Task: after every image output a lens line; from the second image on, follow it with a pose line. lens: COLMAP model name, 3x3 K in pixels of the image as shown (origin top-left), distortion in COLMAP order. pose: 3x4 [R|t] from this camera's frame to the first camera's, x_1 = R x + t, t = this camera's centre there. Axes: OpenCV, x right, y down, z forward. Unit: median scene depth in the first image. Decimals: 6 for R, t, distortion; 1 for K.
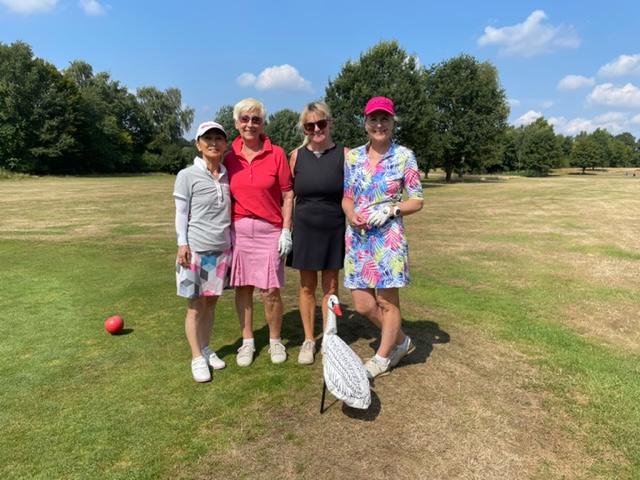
lens RADIAL K [[481.6, 0, 317.1], [0, 481.6, 237.1], [0, 0, 1]] dist [0.090243, -0.112438]
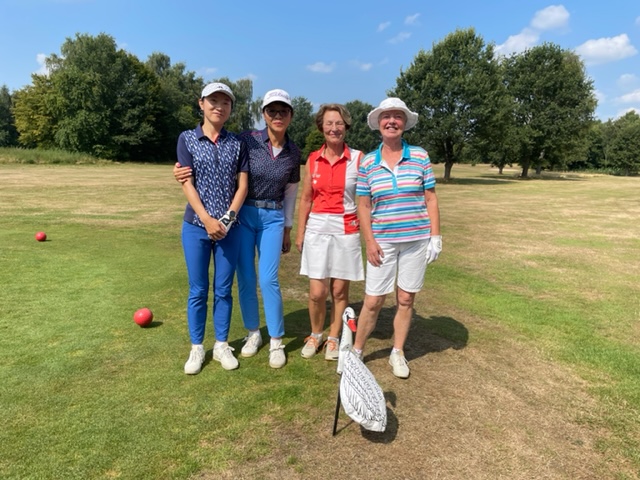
lens RADIAL K [[481.6, 0, 319.0], [0, 481.6, 239.4], [0, 0, 1]] dist [0.090243, -0.112438]
pose [[0.990511, 0.045017, -0.129849, 0.009863], [-0.042294, 0.998825, 0.023651, -0.002794], [0.130761, -0.017935, 0.991252, 0.012082]]
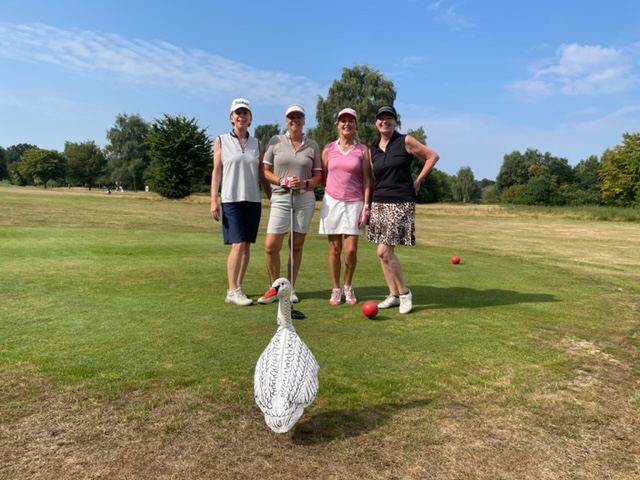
lens RADIAL K [[481.6, 0, 321.6], [0, 481.6, 240.7], [0, 0, 1]] dist [0.090243, -0.112438]
pose [[0.336255, 0.086247, -0.937813, 0.092092], [-0.167733, 0.985361, 0.030479, 0.002463], [0.926714, 0.147053, 0.345799, 0.085794]]
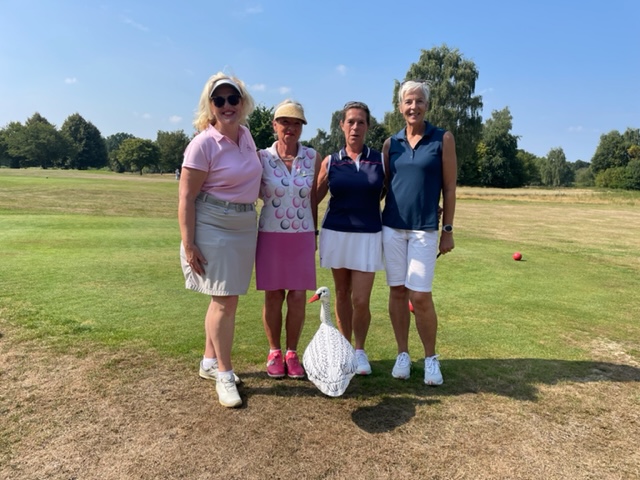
lens RADIAL K [[481.6, 0, 322.1], [0, 481.6, 240.9], [0, 0, 1]] dist [0.090243, -0.112438]
pose [[0.184787, 0.121122, -0.975286, 0.120888], [-0.171003, 0.981201, 0.089457, -0.008629], [0.967787, 0.150246, 0.202025, 0.084962]]
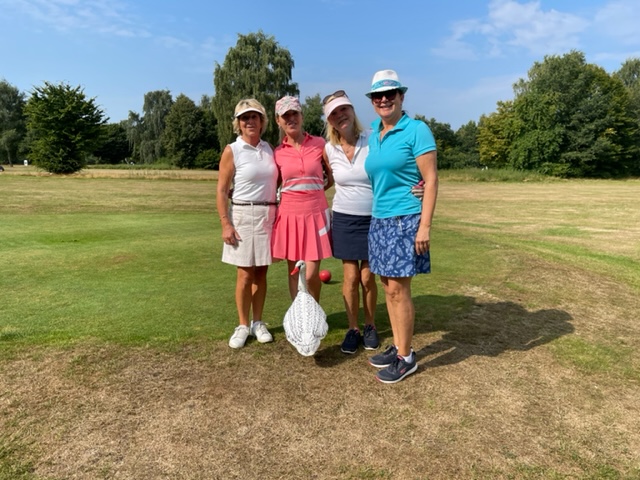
lens RADIAL K [[481.6, 0, 318.3], [0, 481.6, 235.9], [0, 0, 1]] dist [0.090243, -0.112438]
pose [[0.517116, 0.114979, -0.848157, 0.126212], [-0.124048, 0.990541, 0.058650, -0.002593], [0.846878, 0.074883, 0.526488, 0.040810]]
